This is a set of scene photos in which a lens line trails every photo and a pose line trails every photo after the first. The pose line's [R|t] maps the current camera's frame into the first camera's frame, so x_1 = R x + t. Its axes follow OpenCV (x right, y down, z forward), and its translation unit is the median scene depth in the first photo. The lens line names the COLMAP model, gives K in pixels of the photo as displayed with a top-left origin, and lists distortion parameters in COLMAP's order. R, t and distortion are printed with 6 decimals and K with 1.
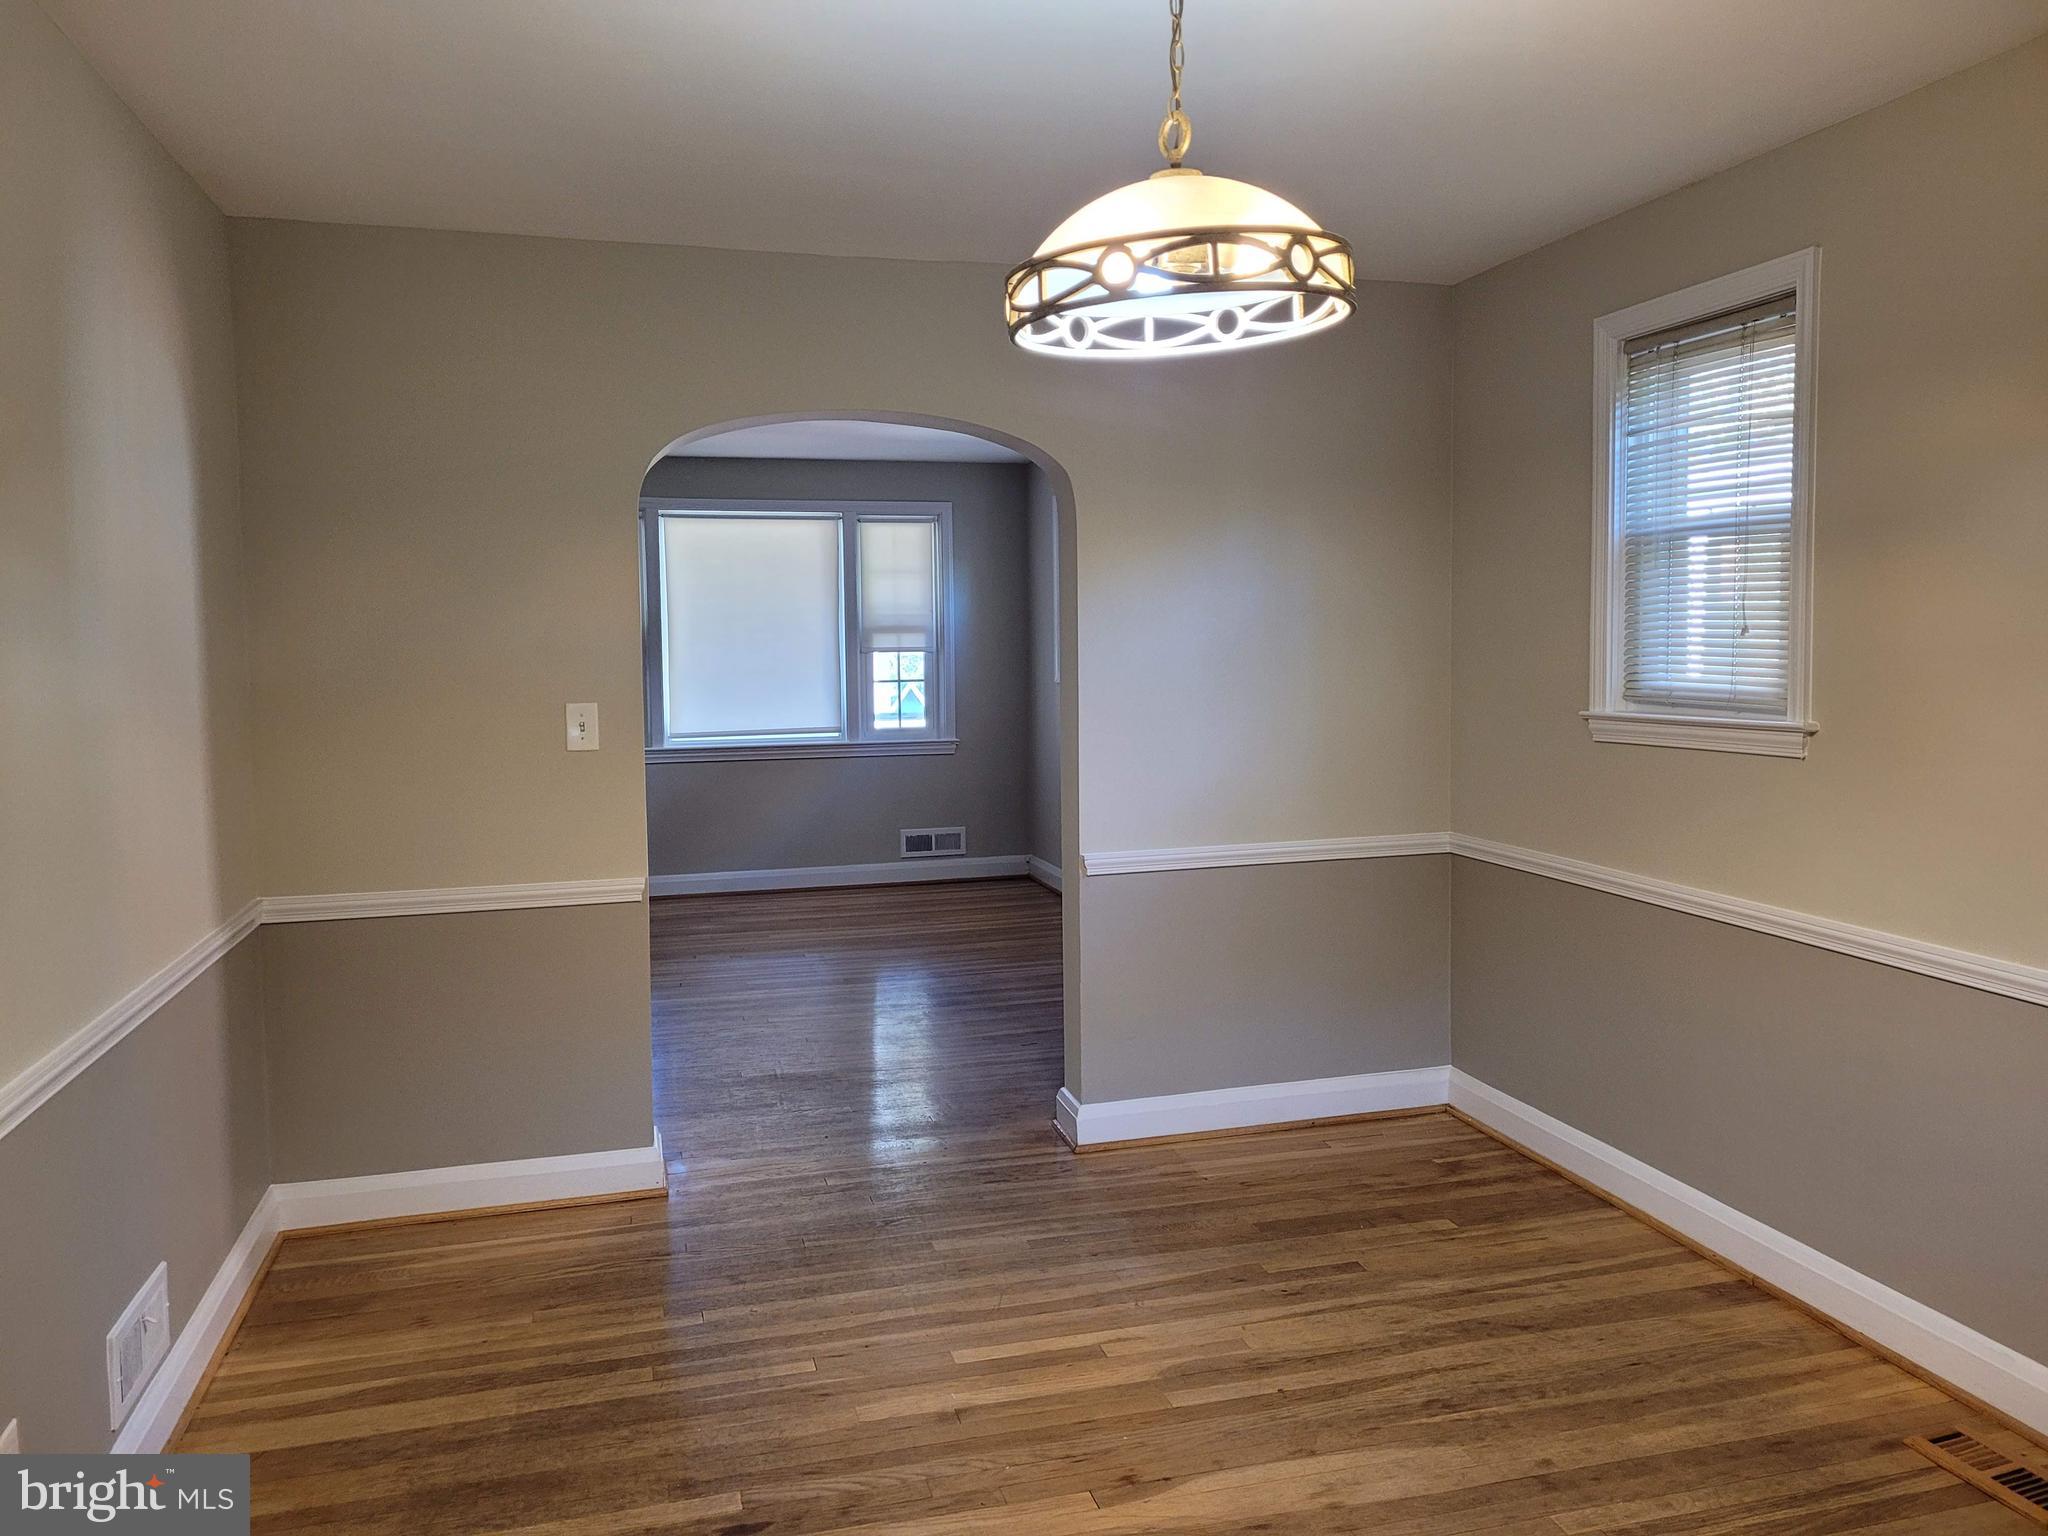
lens RADIAL K [[1540.8, 0, 1027.9], [0, 1540.8, 763.3], [0, 0, 1]] dist [0.041051, -0.022234]
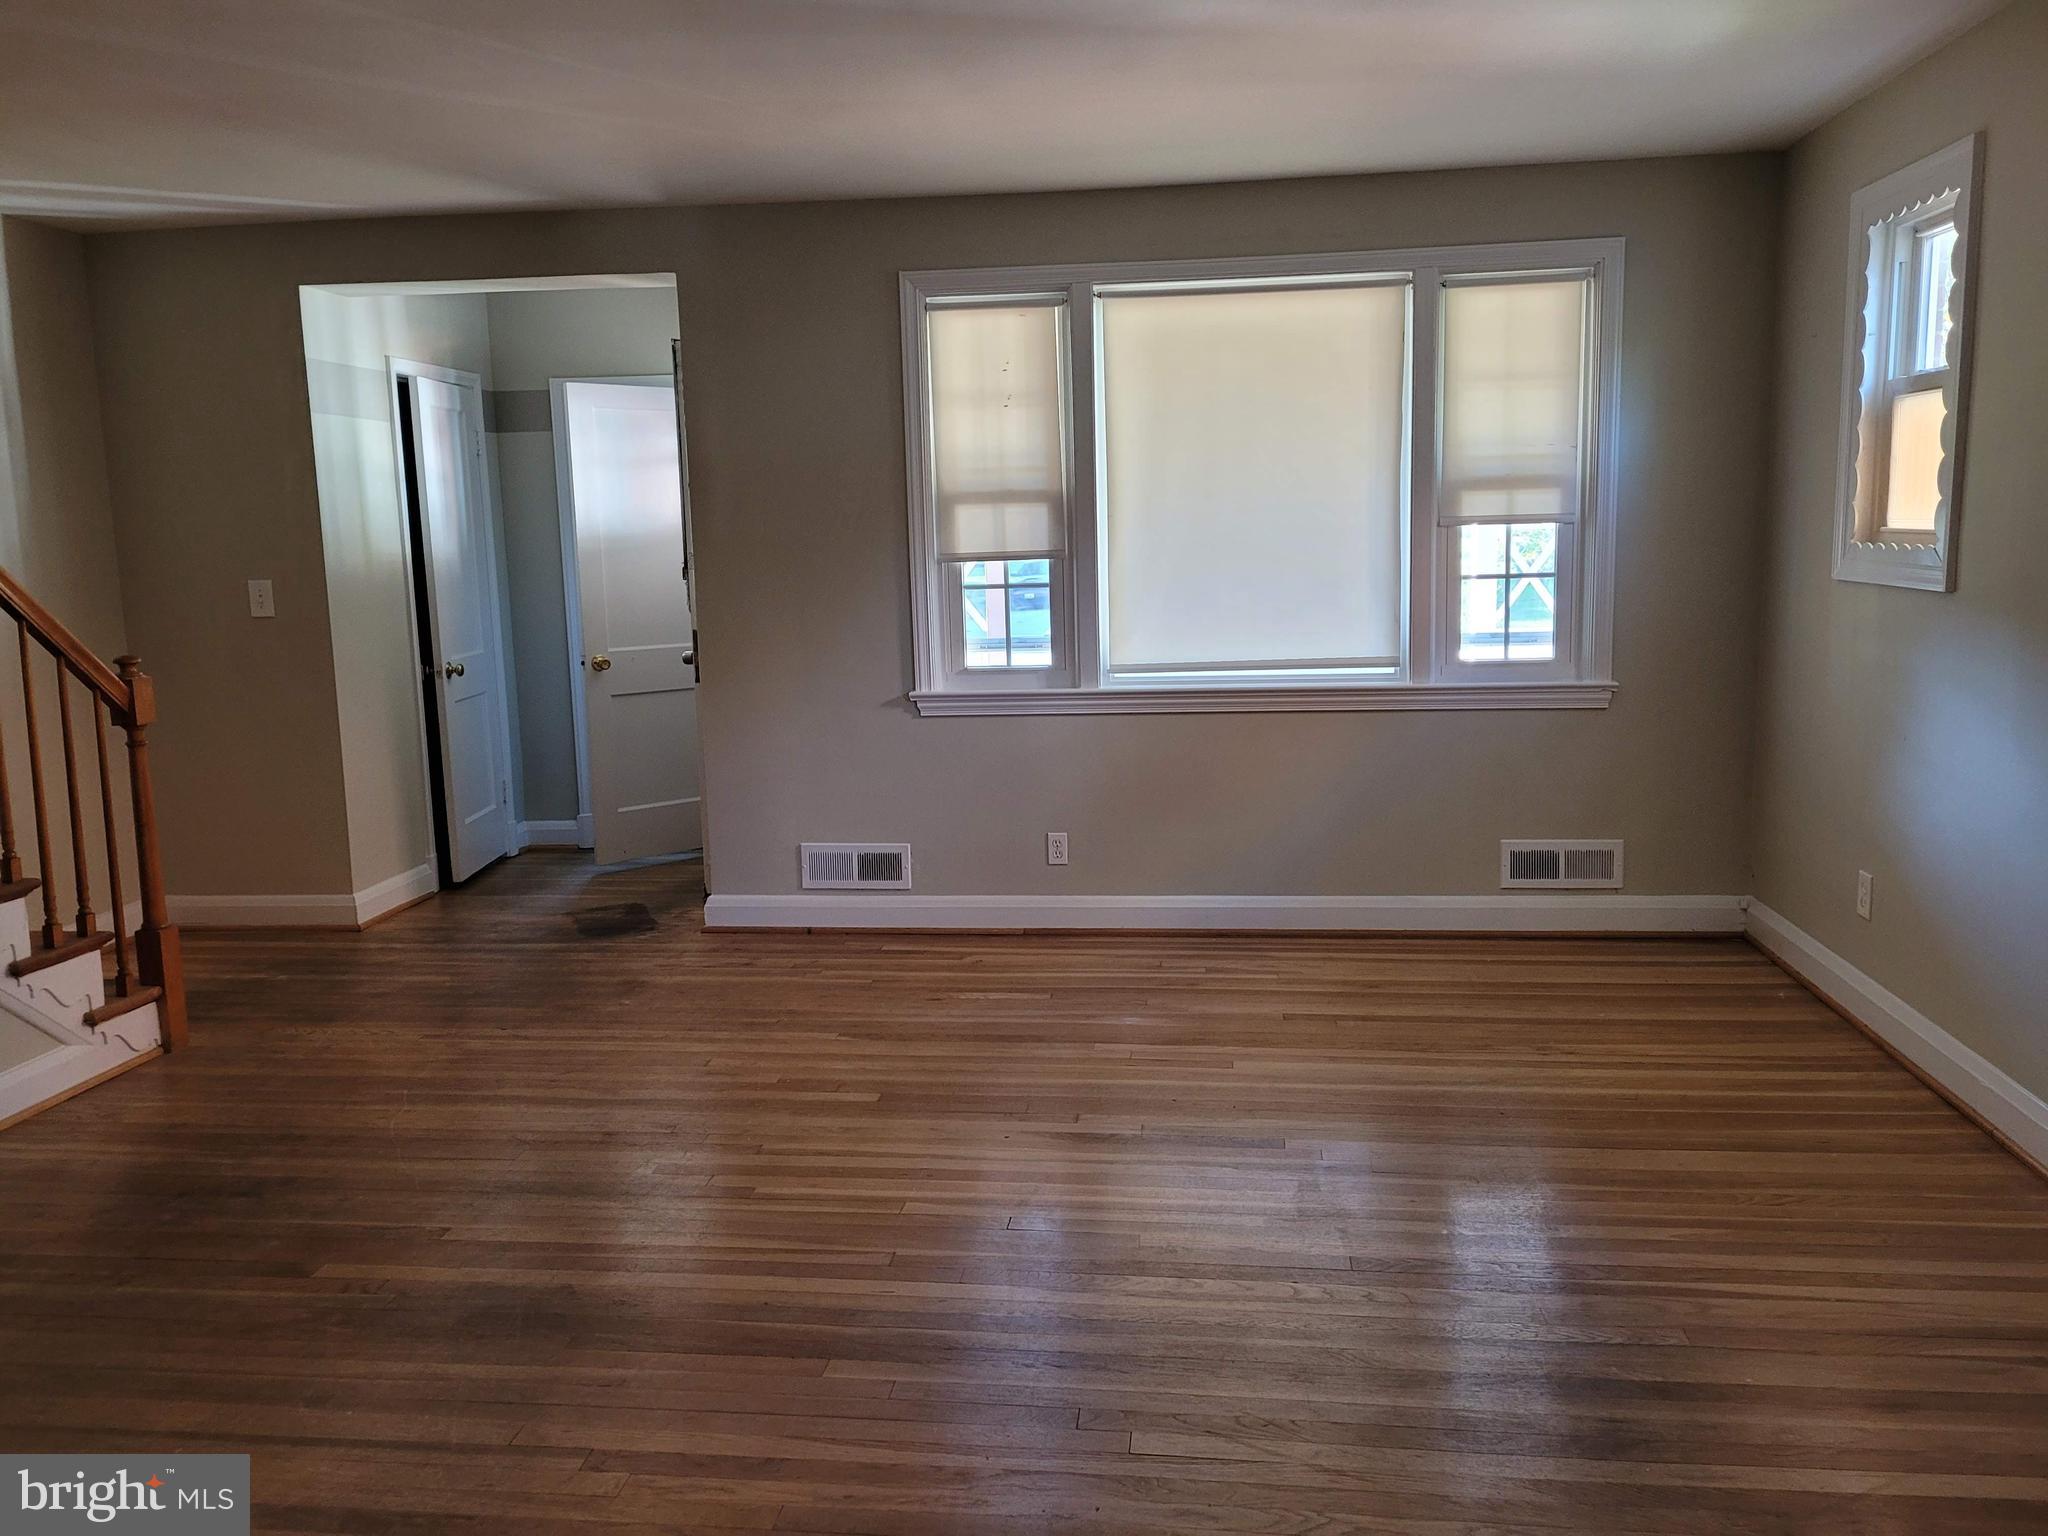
lens RADIAL K [[1540.8, 0, 1036.1], [0, 1540.8, 764.9], [0, 0, 1]] dist [0.041051, -0.022234]
pose [[0.927342, 0.038339, -0.372246, -0.030579], [-0.019030, 0.998282, 0.055410, -0.012777], [0.373731, -0.044301, 0.926479, 0.413088]]
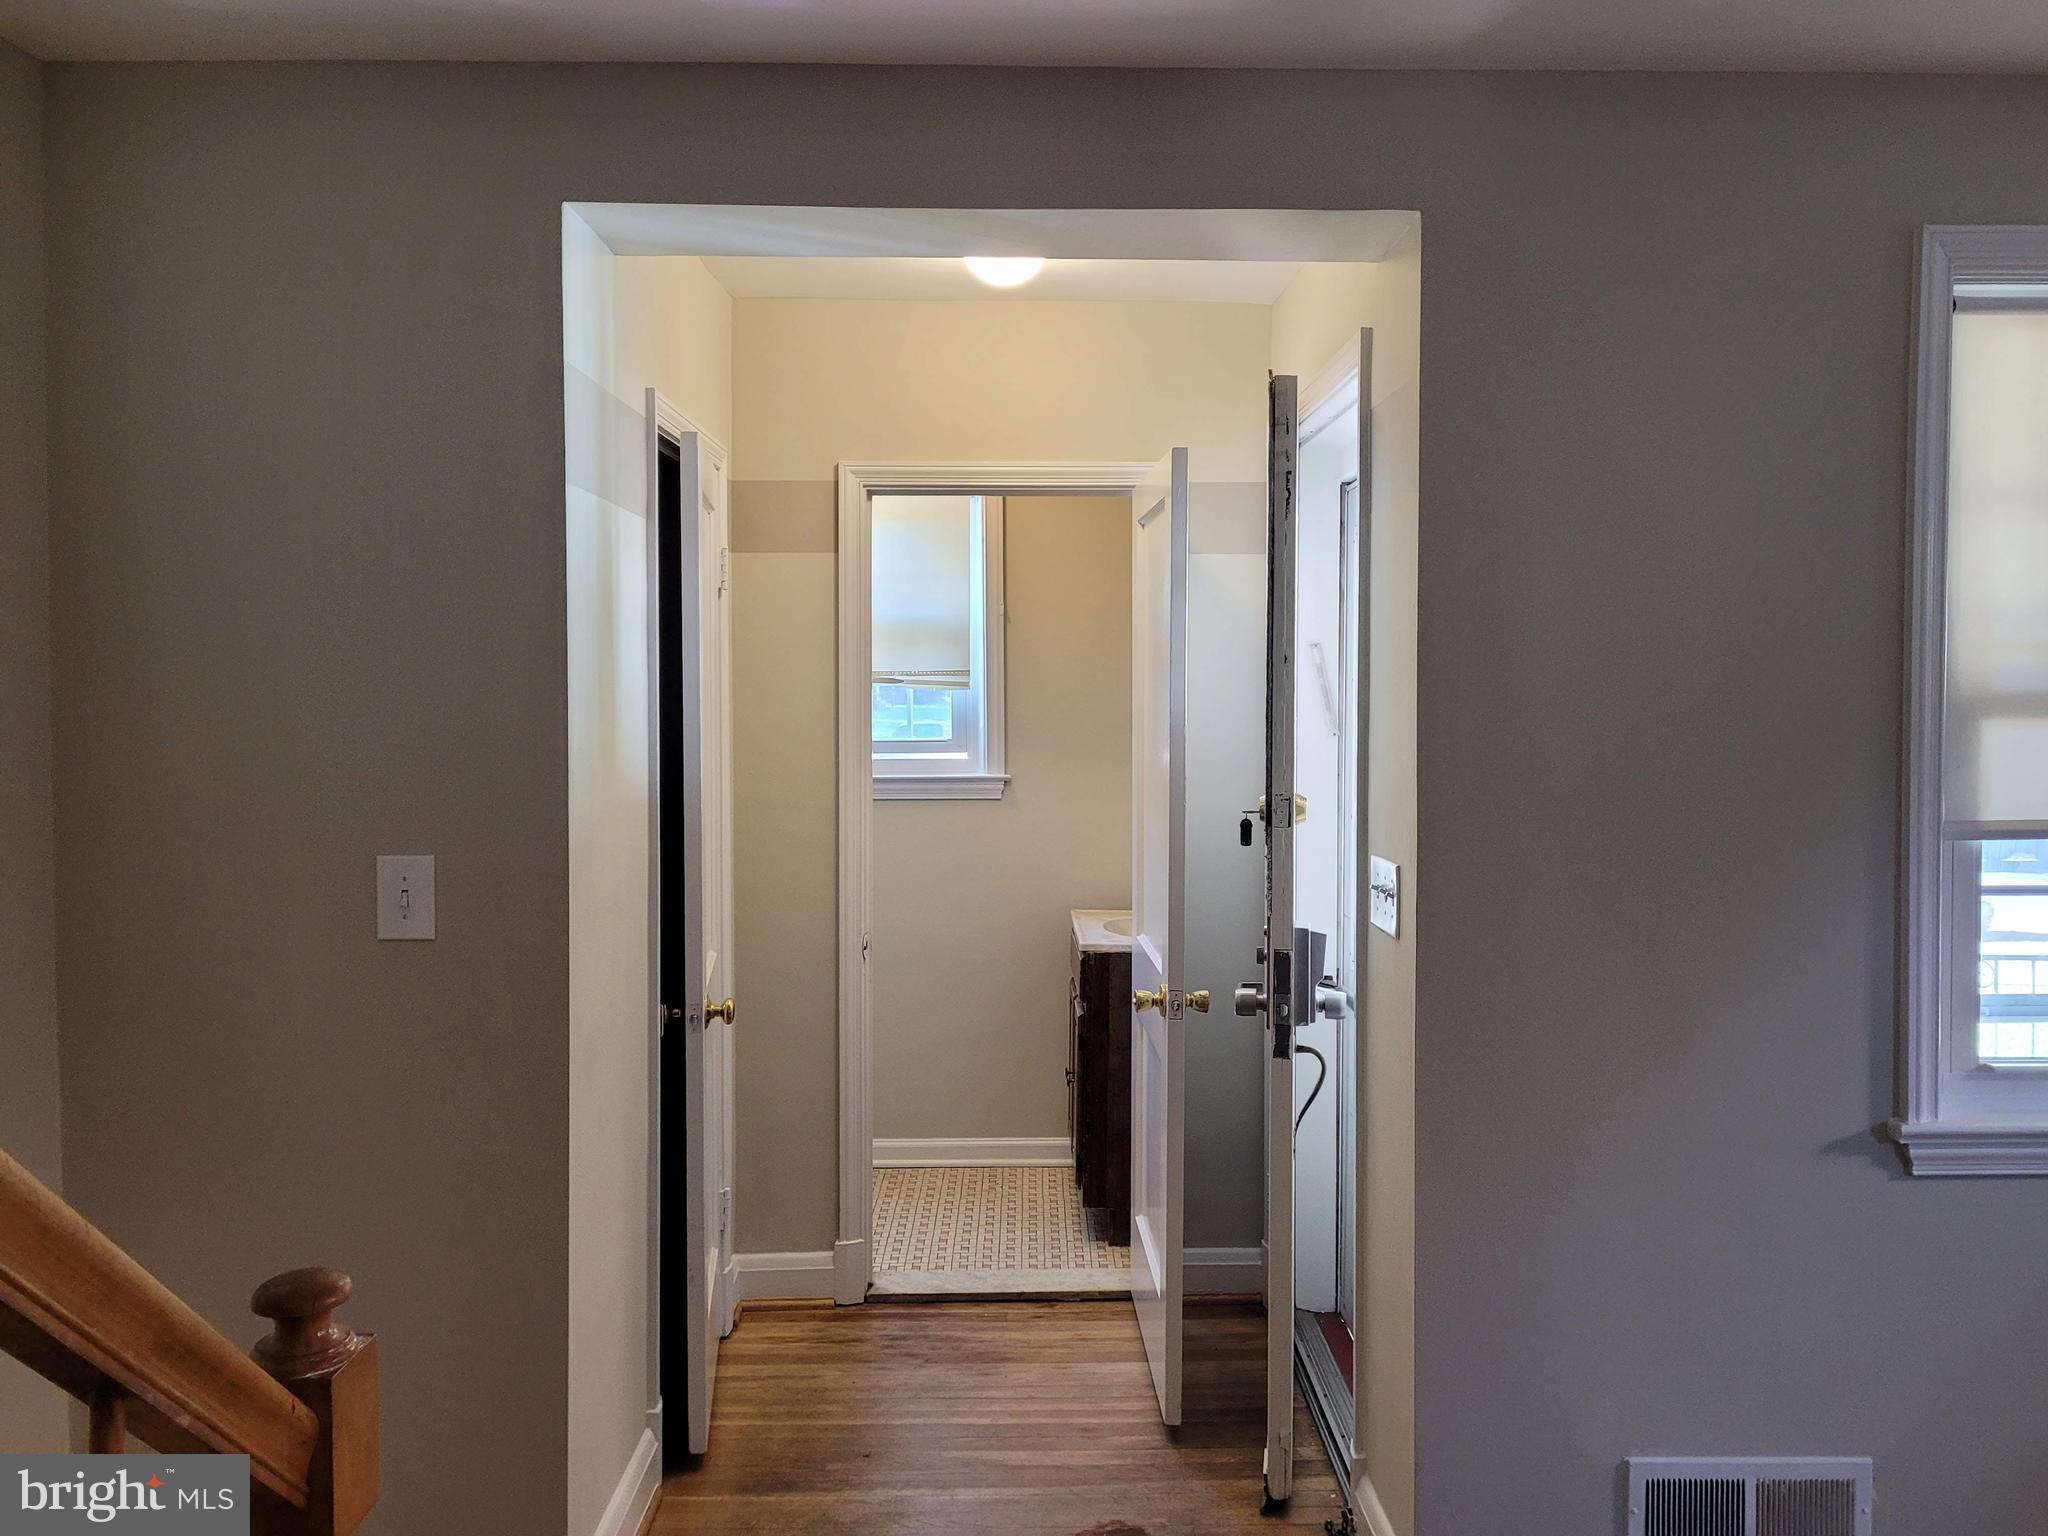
lens RADIAL K [[1540.8, 0, 1028.3], [0, 1540.8, 748.1], [0, 0, 1]] dist [0.041051, -0.022234]
pose [[0.965724, 0.015091, -0.259131, -0.365595], [-0.031227, 0.997813, -0.058264, -0.050951], [0.257685, 0.064358, 0.964083, 0.633720]]
